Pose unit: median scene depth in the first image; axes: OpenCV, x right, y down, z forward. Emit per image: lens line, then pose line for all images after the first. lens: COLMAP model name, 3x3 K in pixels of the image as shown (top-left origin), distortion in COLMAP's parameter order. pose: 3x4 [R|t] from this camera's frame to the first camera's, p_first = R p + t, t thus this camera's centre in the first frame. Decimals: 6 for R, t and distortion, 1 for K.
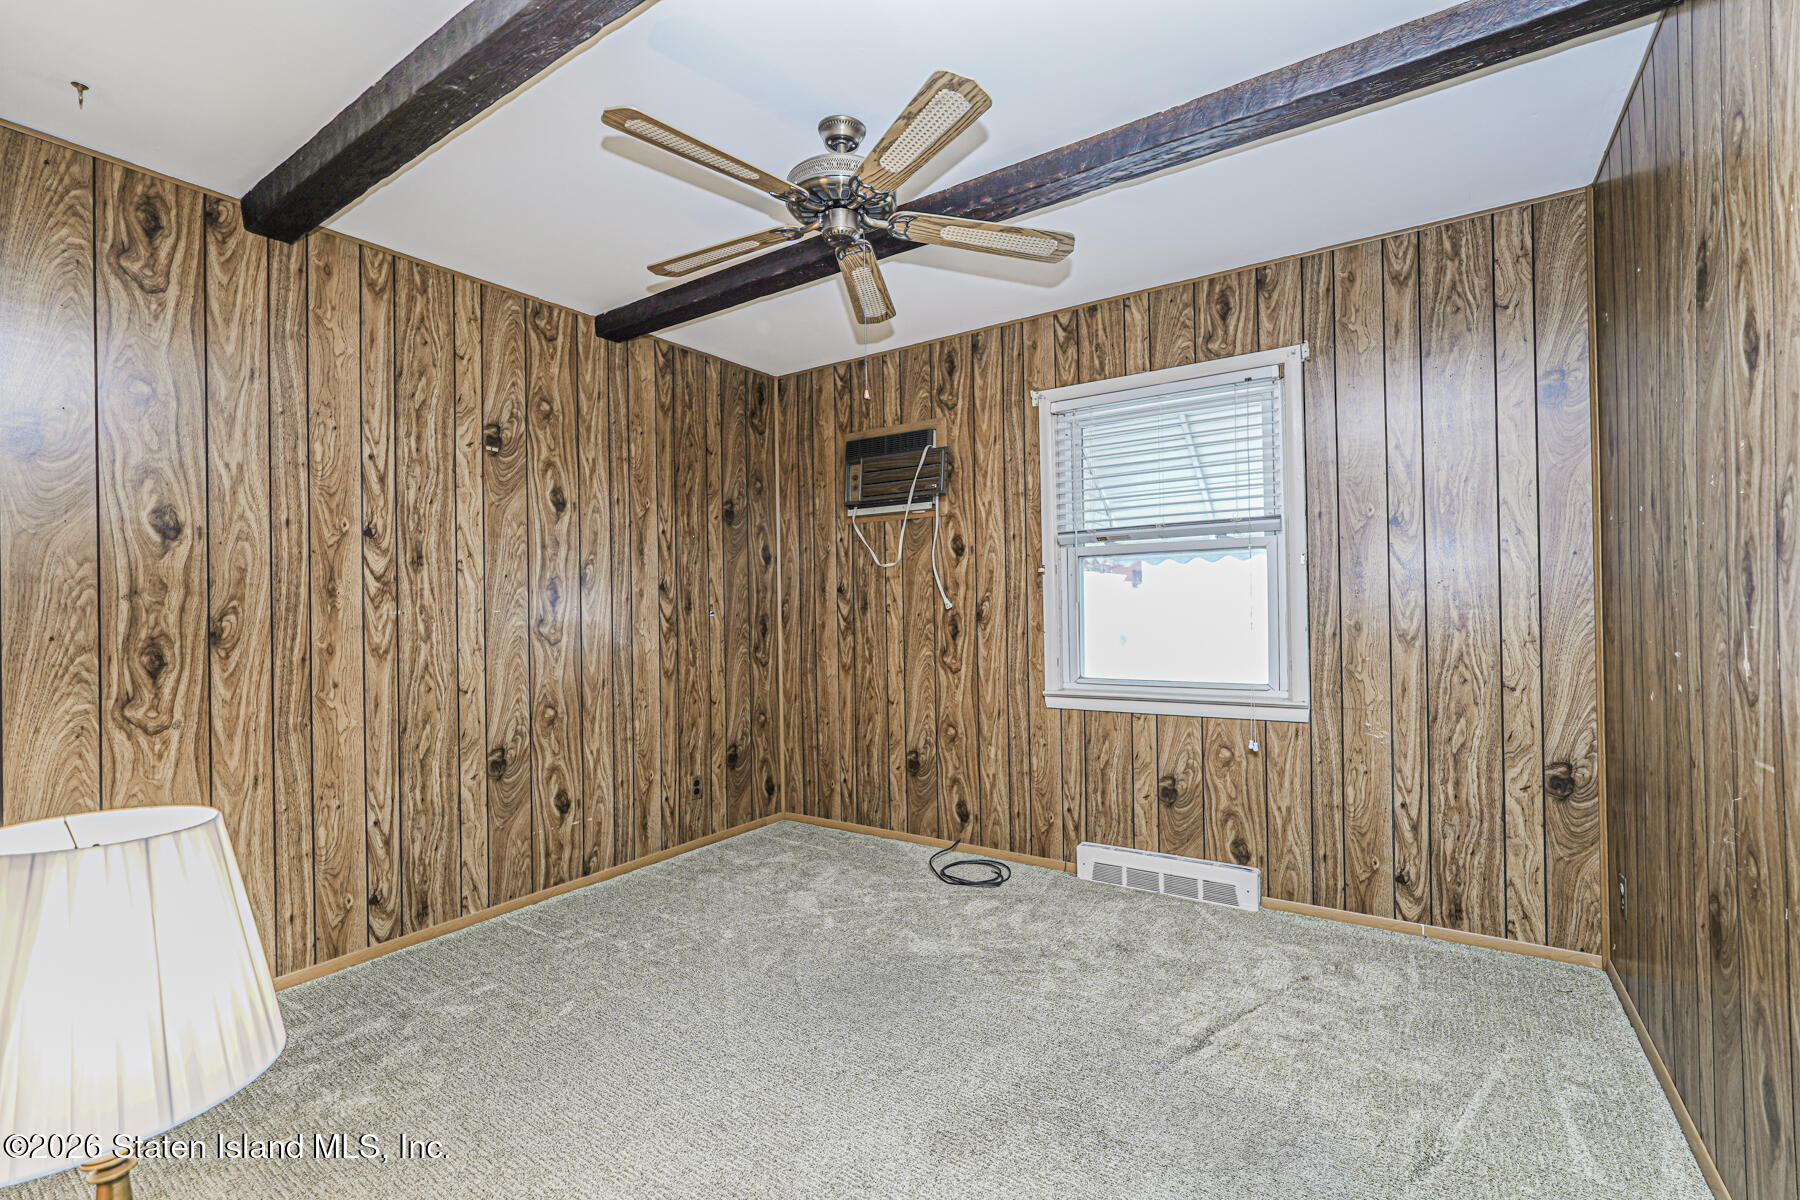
lens RADIAL K [[795.0, 0, 867.1], [0, 795.0, 610.0], [0, 0, 1]] dist [-0.011617, 0.003791]
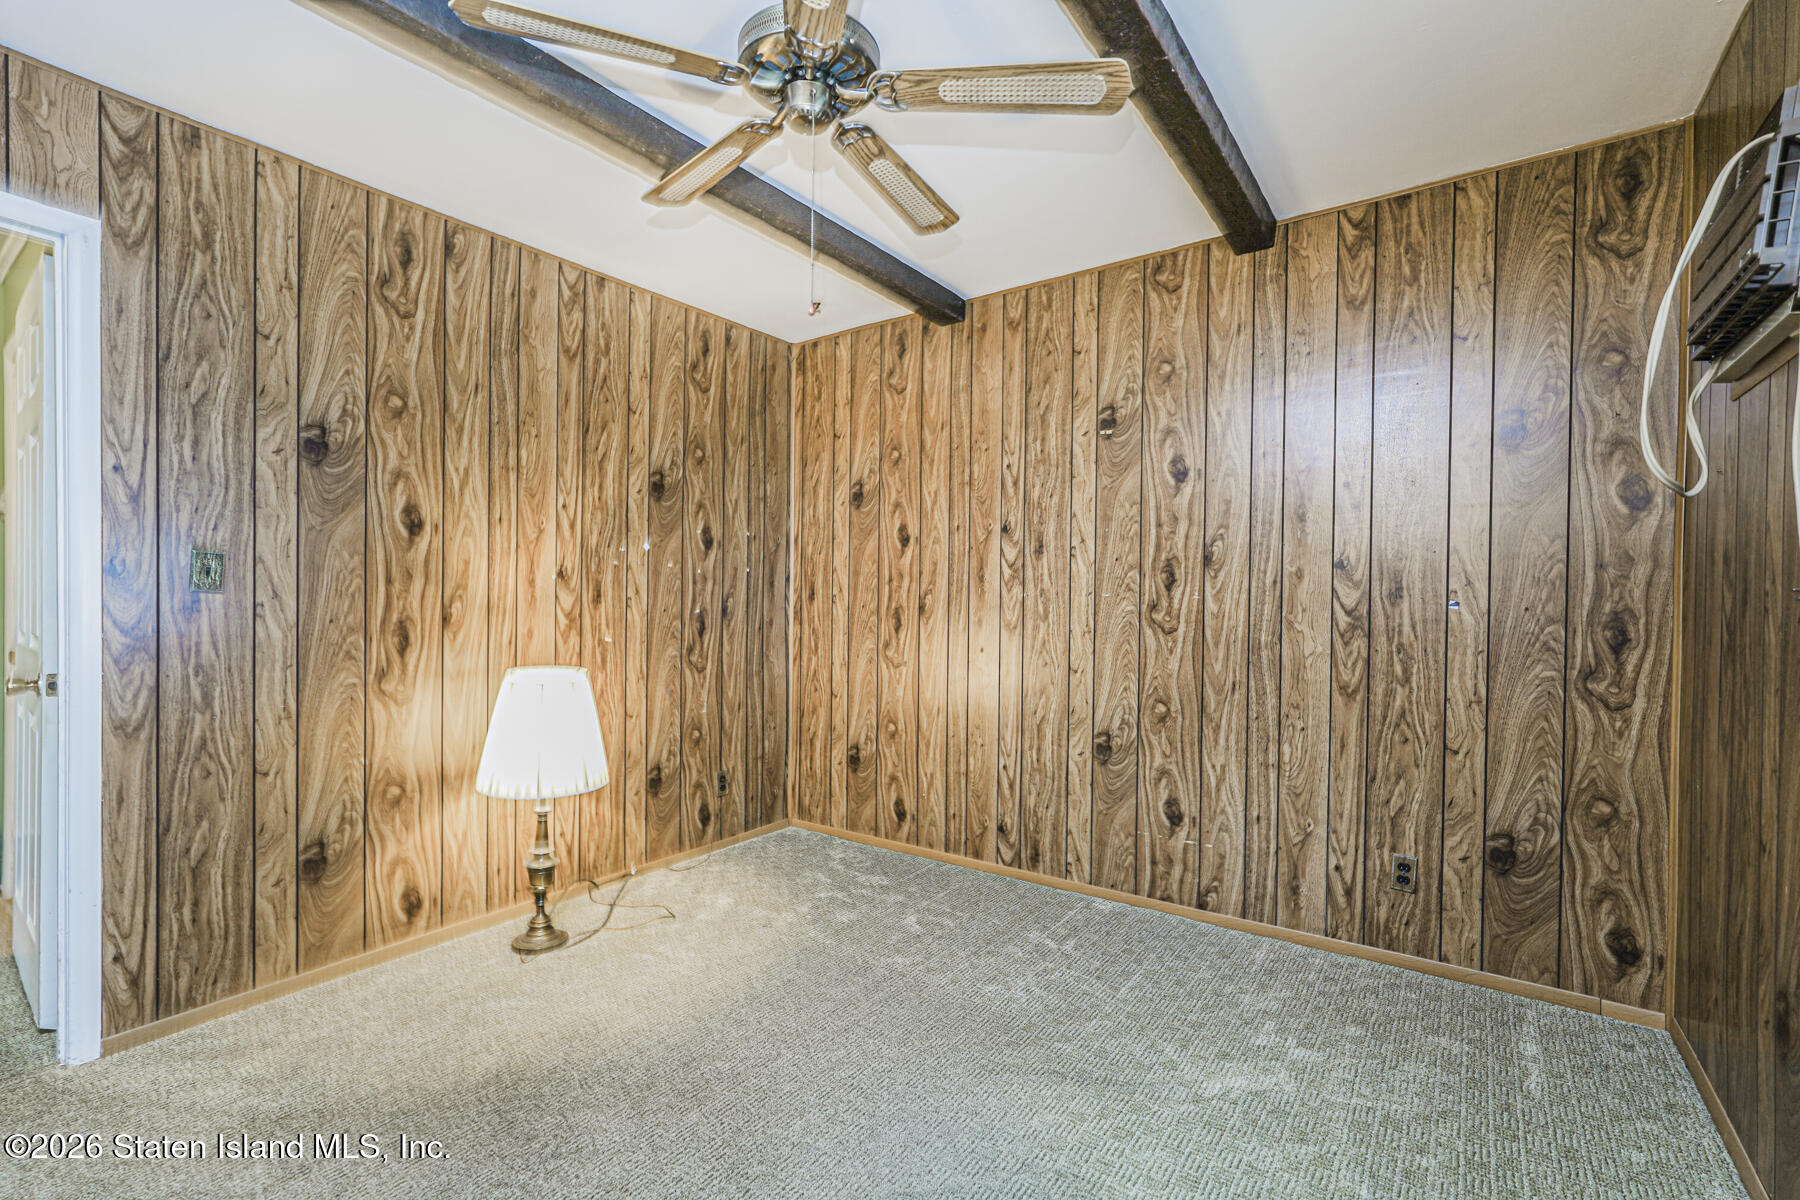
lens RADIAL K [[795.0, 0, 897.6], [0, 795.0, 597.5], [0, 0, 1]] dist [-0.011617, 0.003791]
pose [[-0.003299, 0.023152, -0.999727, 0.469772], [-0.003845, 0.999724, 0.023165, -0.015646], [0.999987, 0.003921, -0.003209, 0.656239]]
